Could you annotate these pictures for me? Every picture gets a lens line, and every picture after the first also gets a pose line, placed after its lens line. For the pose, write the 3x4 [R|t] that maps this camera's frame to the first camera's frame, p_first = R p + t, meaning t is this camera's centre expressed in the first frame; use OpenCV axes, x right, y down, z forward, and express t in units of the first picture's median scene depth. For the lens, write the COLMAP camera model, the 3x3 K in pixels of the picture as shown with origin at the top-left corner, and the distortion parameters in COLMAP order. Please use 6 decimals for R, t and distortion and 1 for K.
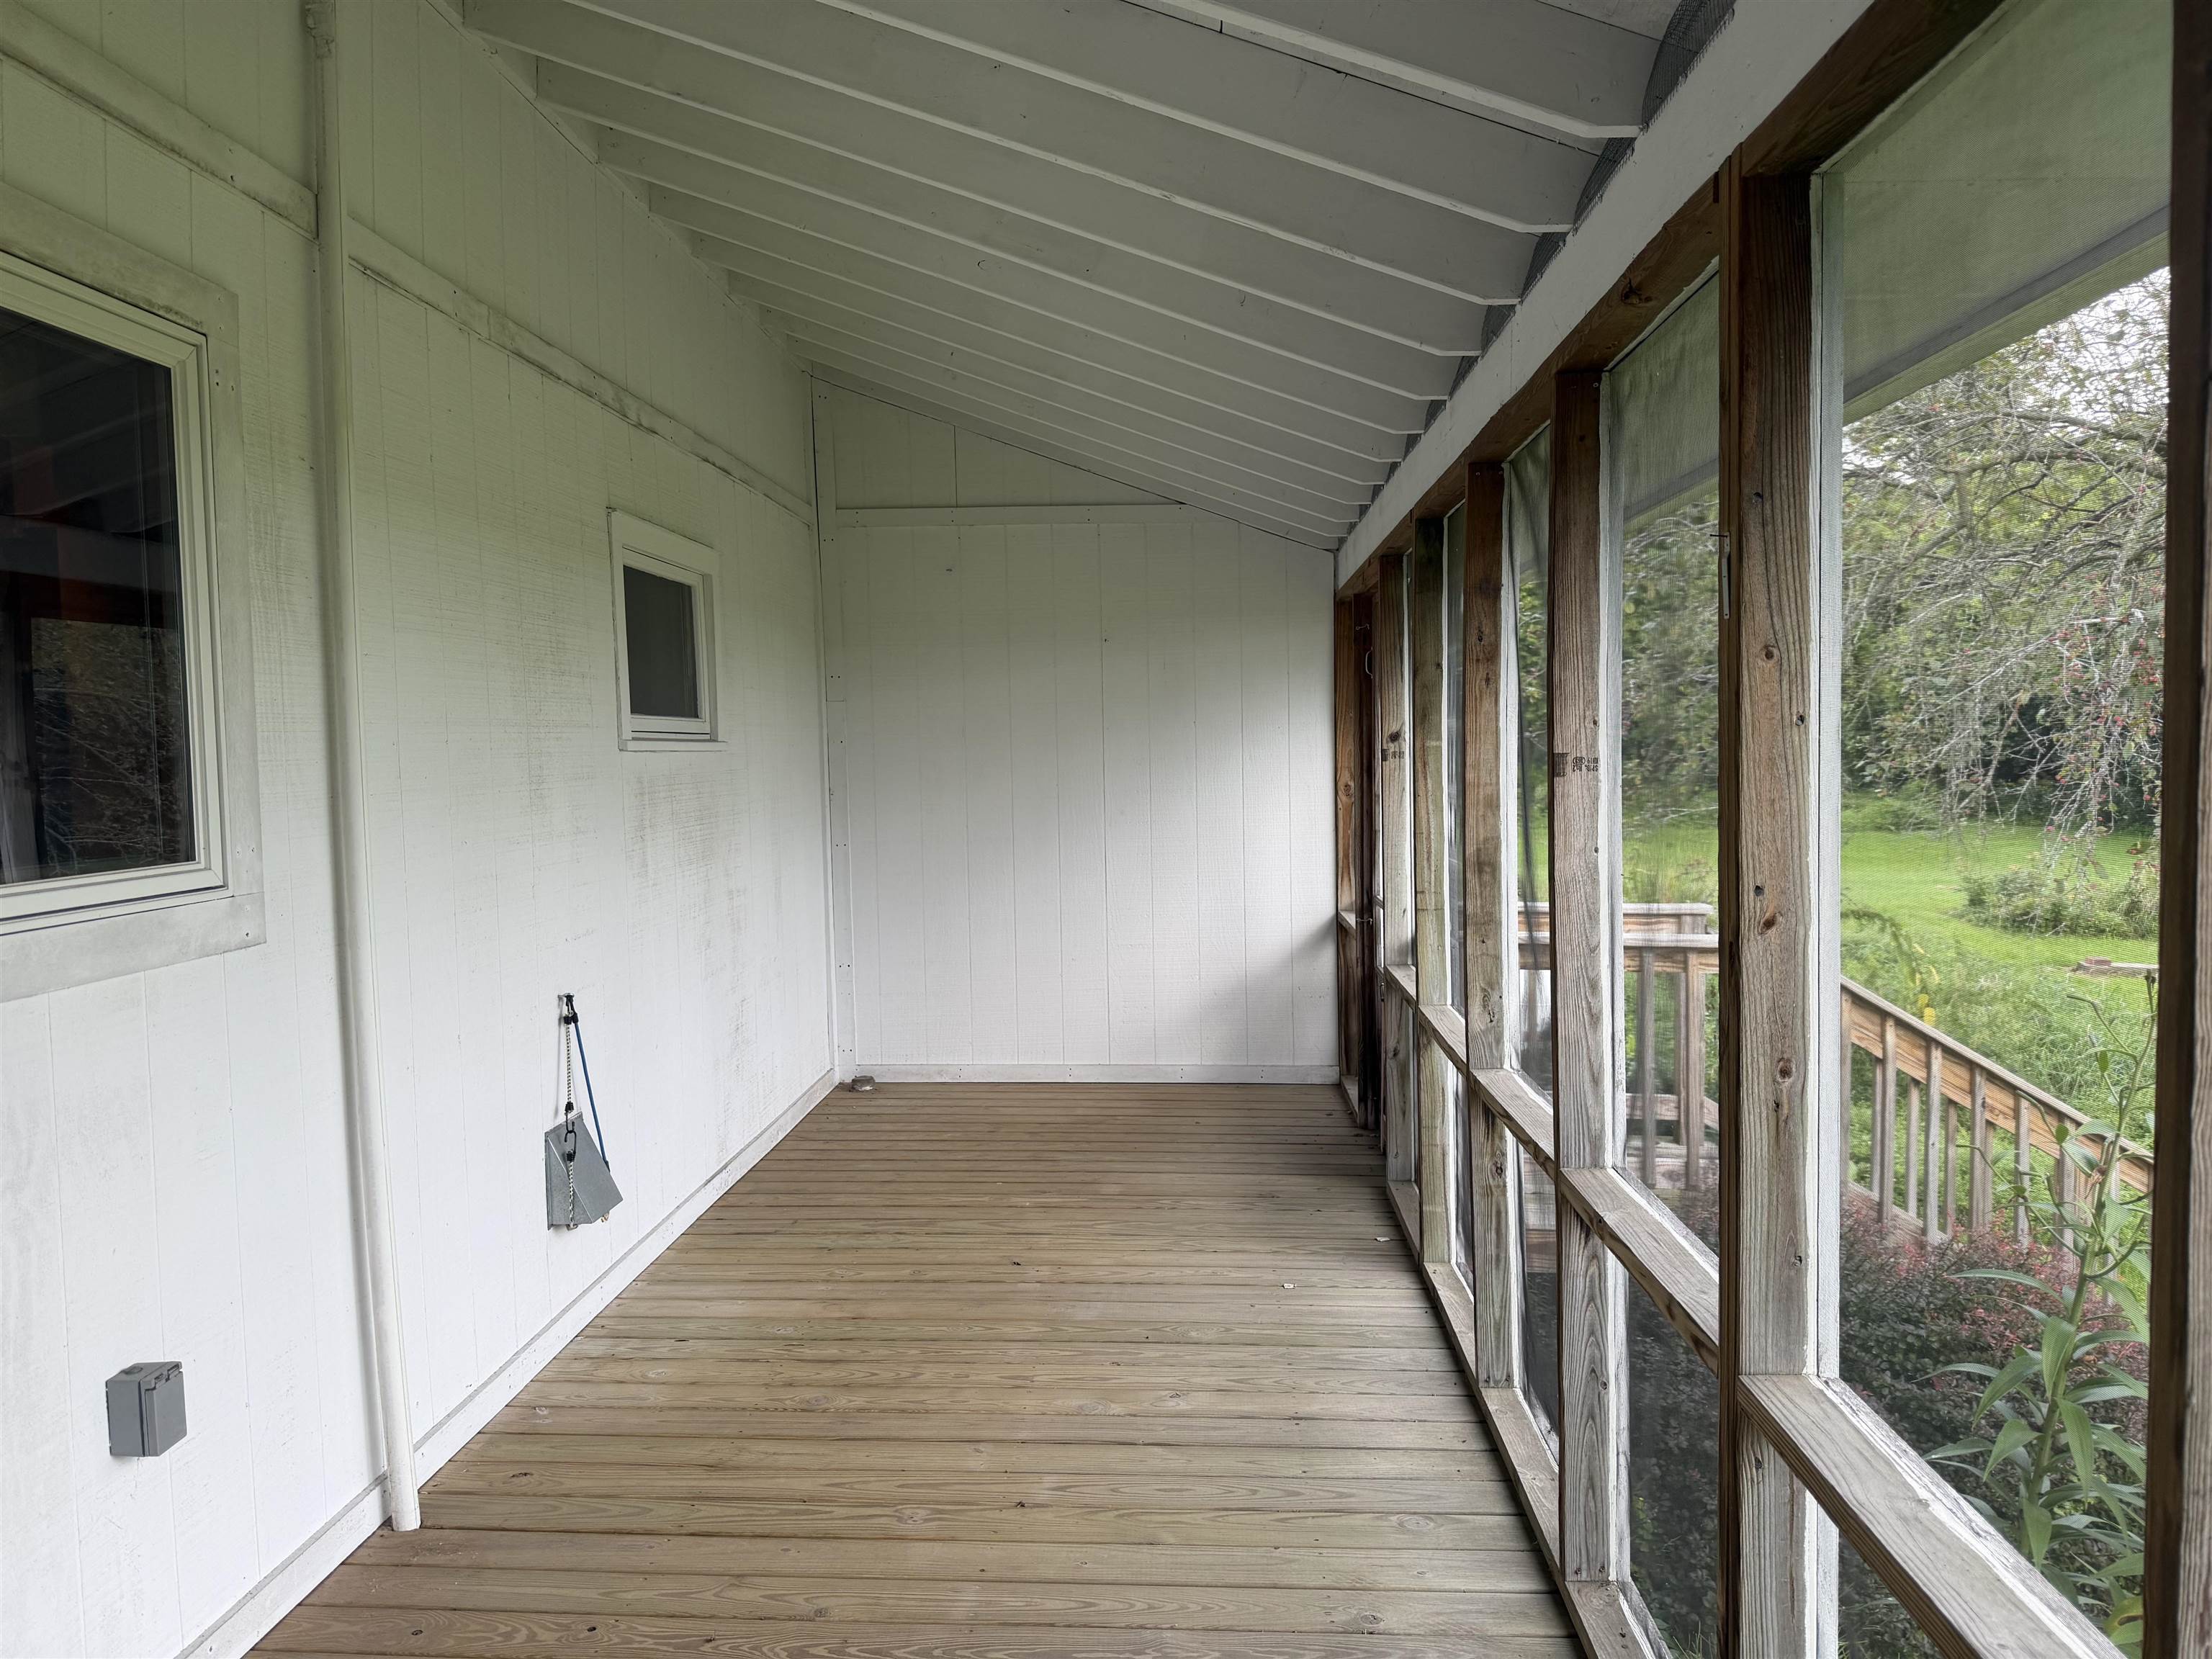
lens RADIAL K [[1557.1, 0, 1104.9], [0, 1557.1, 833.7], [0, 0, 1]] dist [0.045758, -0.059079]
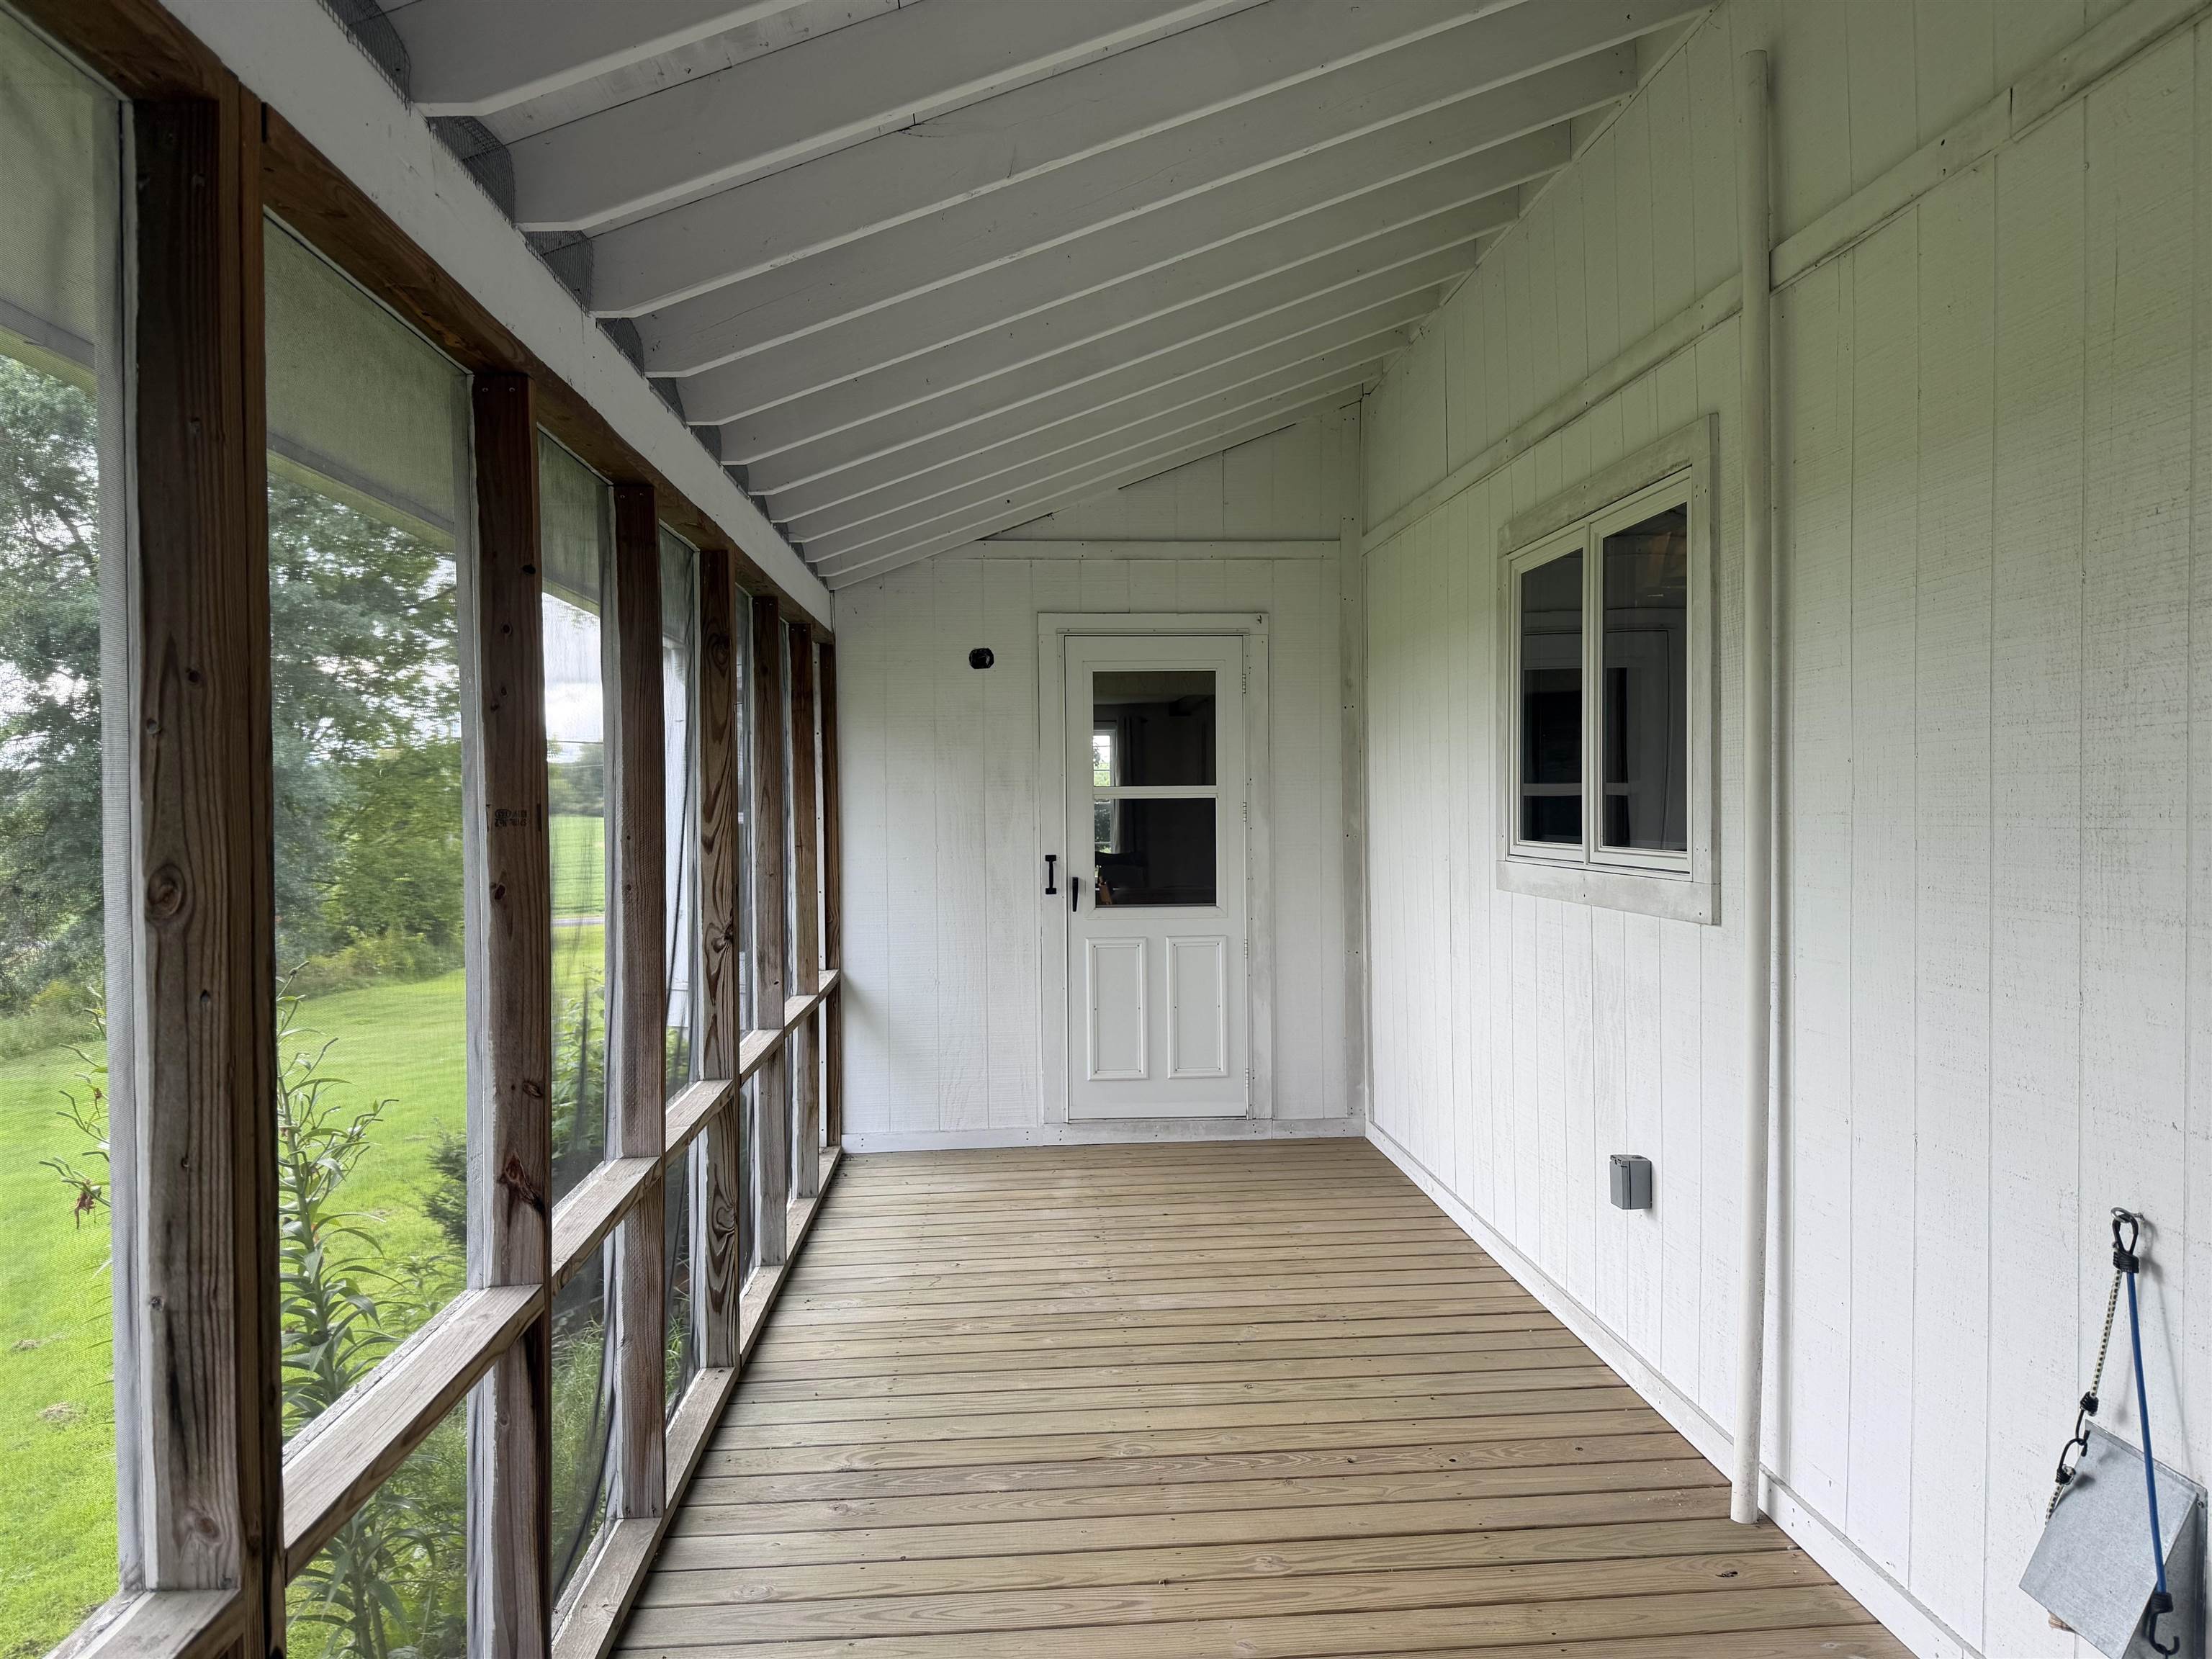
lens RADIAL K [[1557.1, 0, 1109.2], [0, 1557.1, 828.4], [0, 0, 1]] dist [0.045758, -0.059079]
pose [[-0.992376, 0.034191, -0.118411, 0.082189], [0.025021, 0.996633, 0.078086, -0.109969], [0.120682, 0.074528, -0.989890, 1.942346]]
